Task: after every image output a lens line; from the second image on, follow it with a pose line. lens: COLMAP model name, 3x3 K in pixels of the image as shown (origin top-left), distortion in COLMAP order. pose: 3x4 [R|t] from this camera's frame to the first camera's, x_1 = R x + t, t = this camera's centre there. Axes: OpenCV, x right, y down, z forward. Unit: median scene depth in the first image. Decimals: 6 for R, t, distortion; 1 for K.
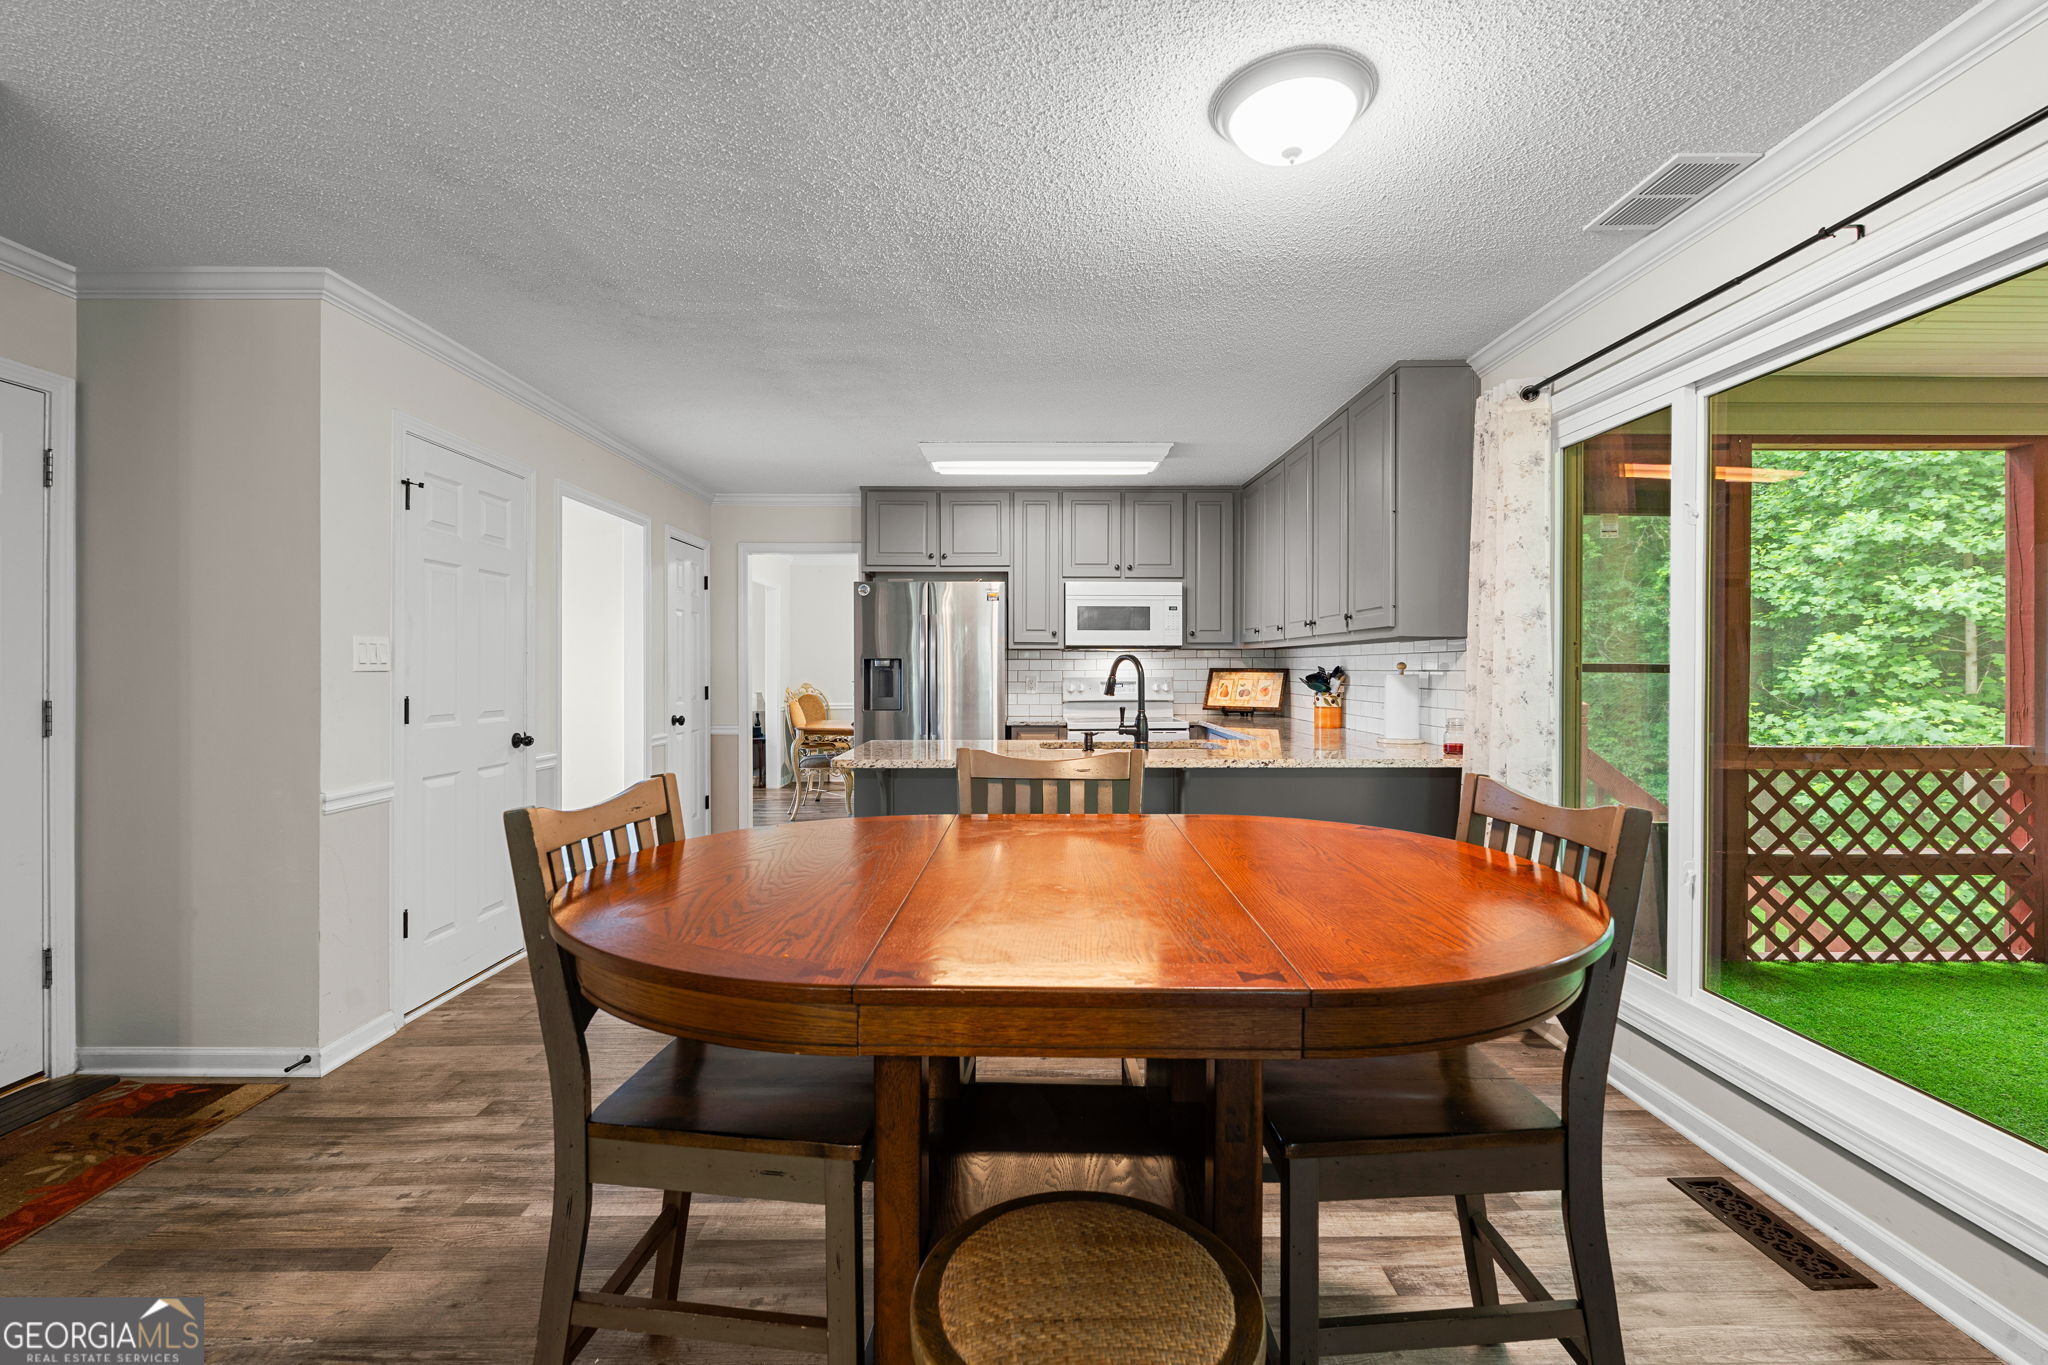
lens RADIAL K [[886.3, 0, 1024.7], [0, 886.3, 667.6], [0, 0, 1]] dist [-0.009977, 0.000125]
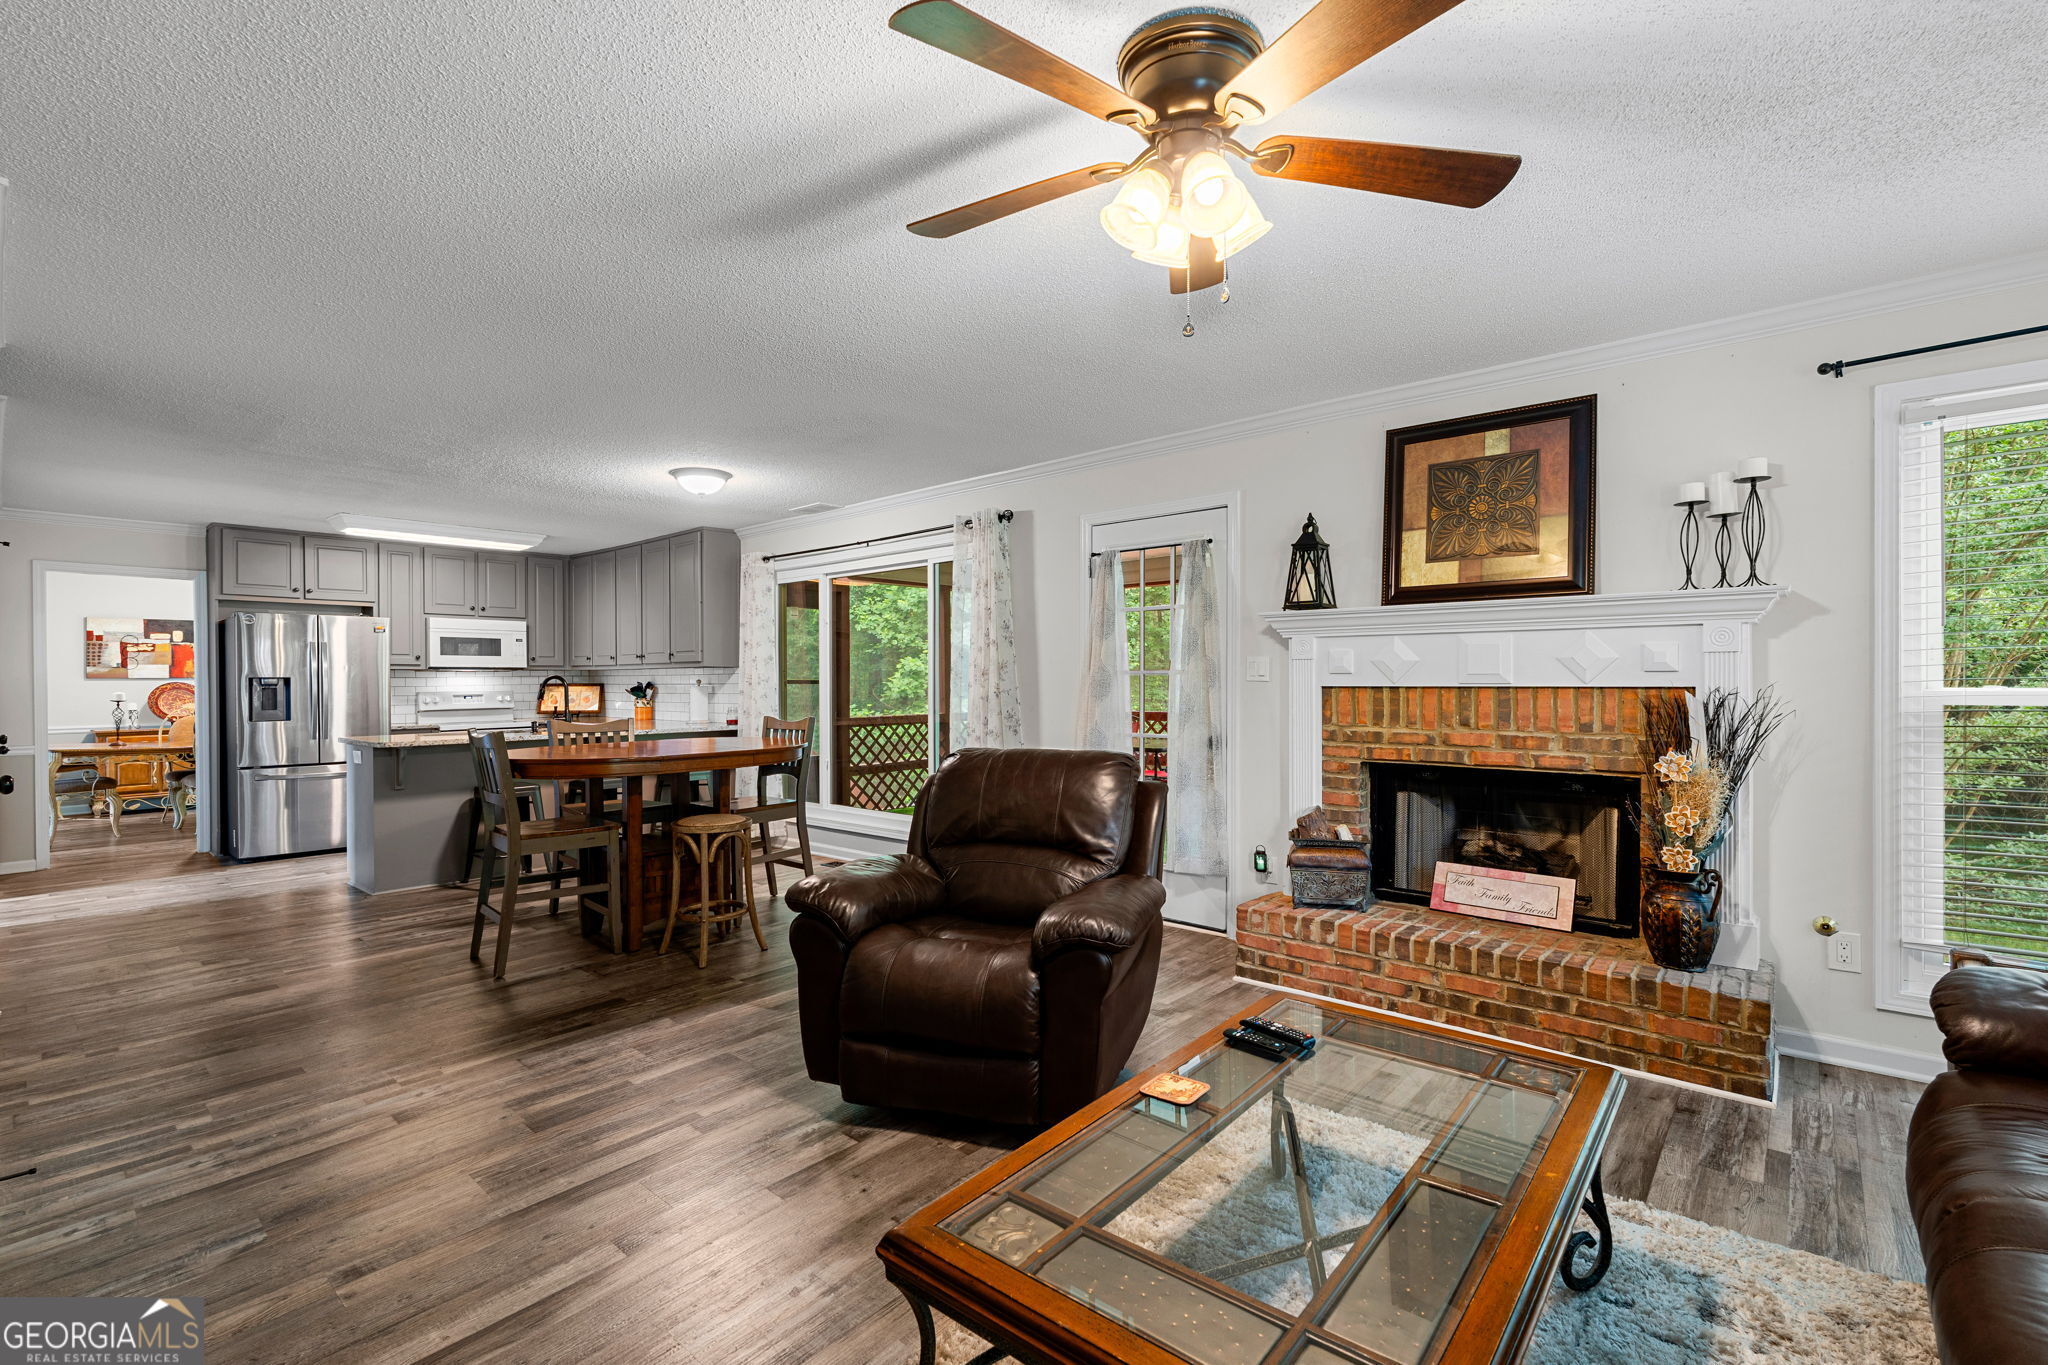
lens RADIAL K [[890.9, 0, 1016.3], [0, 890.9, 684.3], [0, 0, 1]] dist [-0.003267, -0.000642]
pose [[0.661784, -0.008342, 0.749648, -0.358065], [0.006466, 0.999964, 0.005420, -0.001161], [-0.749667, 0.001260, 0.661814, -0.493551]]
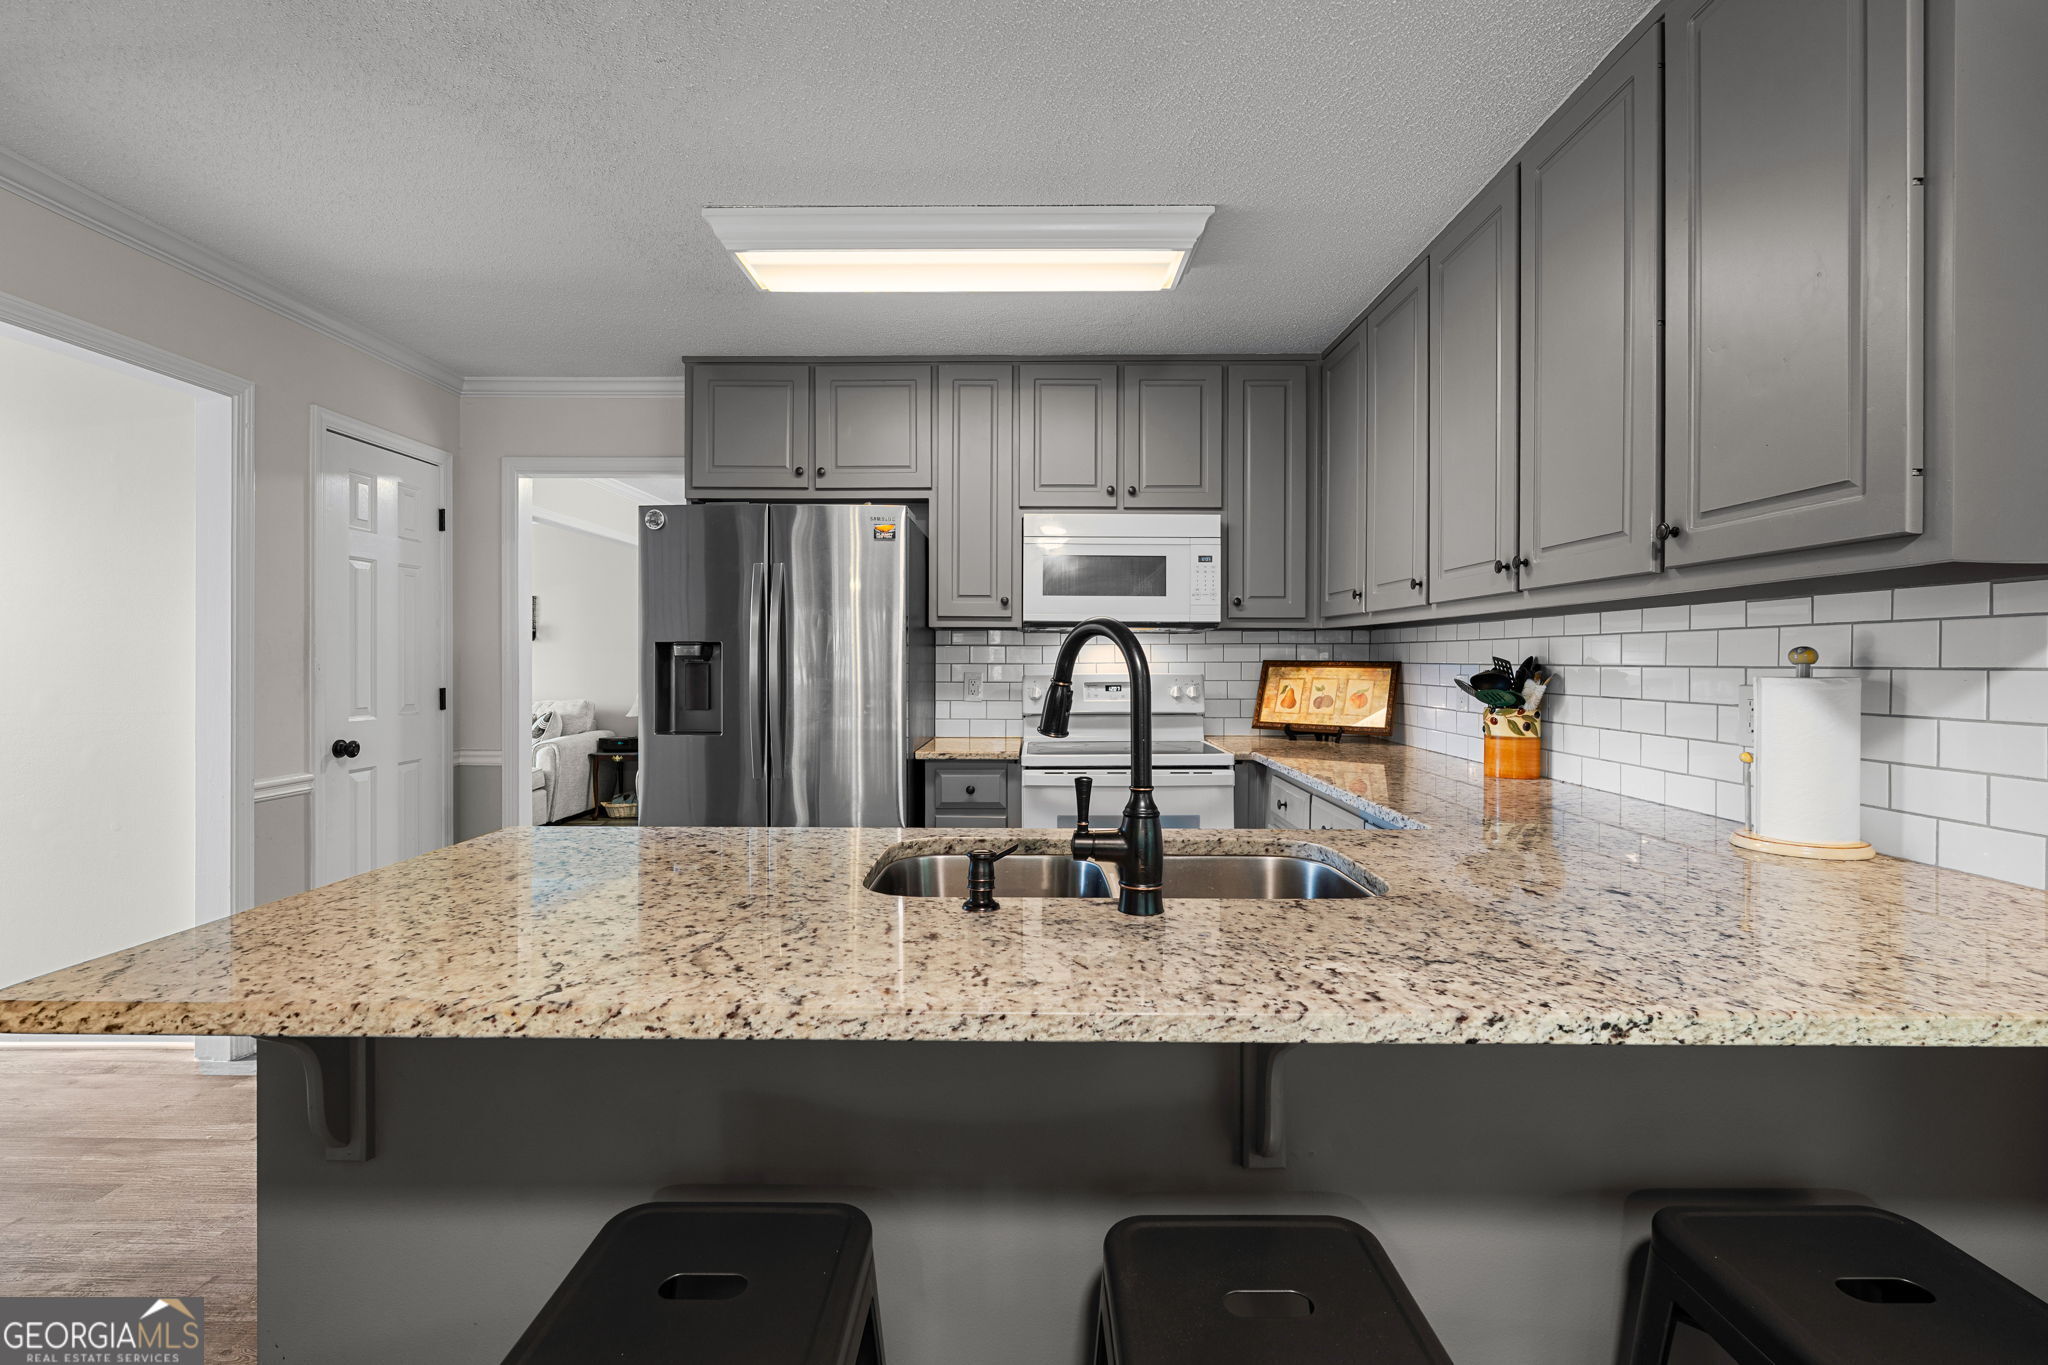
lens RADIAL K [[897.2, 0, 1023.1], [0, 897.2, 659.1], [0, 0, 1]] dist [-0.004344, -0.000308]
pose [[0.999862, 0.002117, -0.016481, 0.055929], [-0.002126, 0.999998, -0.000493, 0.000449], [0.016480, 0.000528, 0.999864, 0.399511]]
